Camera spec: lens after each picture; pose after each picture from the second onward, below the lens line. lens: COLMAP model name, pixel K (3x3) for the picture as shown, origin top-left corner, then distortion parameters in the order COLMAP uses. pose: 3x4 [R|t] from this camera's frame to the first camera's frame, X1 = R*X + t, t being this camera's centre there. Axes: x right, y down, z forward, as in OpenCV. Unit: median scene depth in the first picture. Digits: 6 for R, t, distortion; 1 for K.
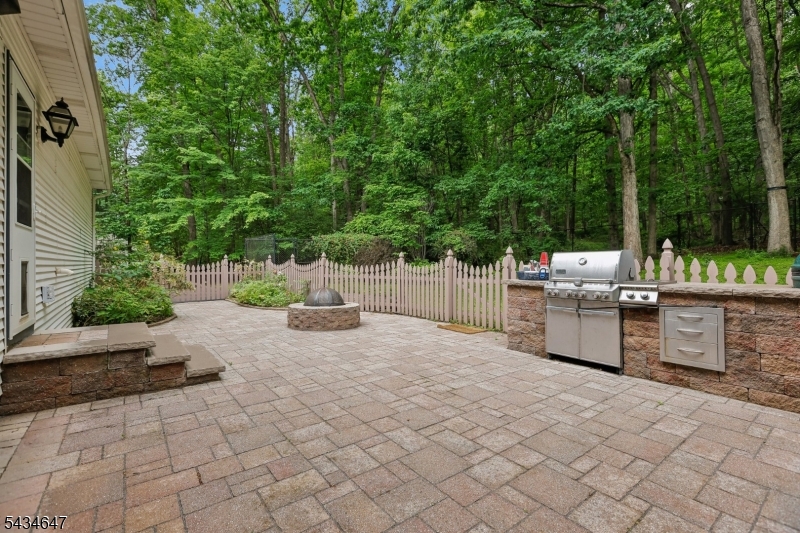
lens RADIAL K [[361.0, 0, 398.5], [0, 361.0, 255.6], [0, 0, 1]] dist [-0.003244, -0.000283]
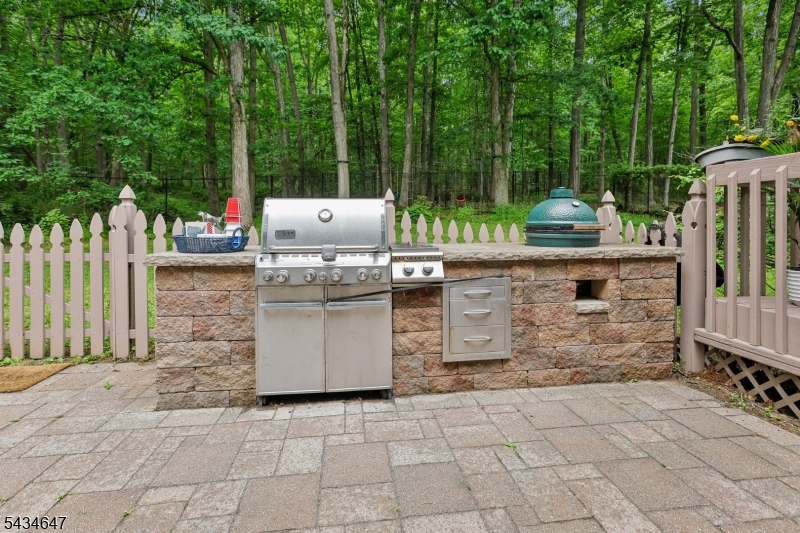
lens RADIAL K [[376.2, 0, 399.6], [0, 376.2, 221.5], [0, 0, 1]] dist [-0.004392, -0.000578]
pose [[0.491570, 0.004909, 0.870824, 0.058404], [-0.021292, 0.999753, 0.006383, 0.020890], [-0.870577, -0.021680, 0.491553, 0.657495]]
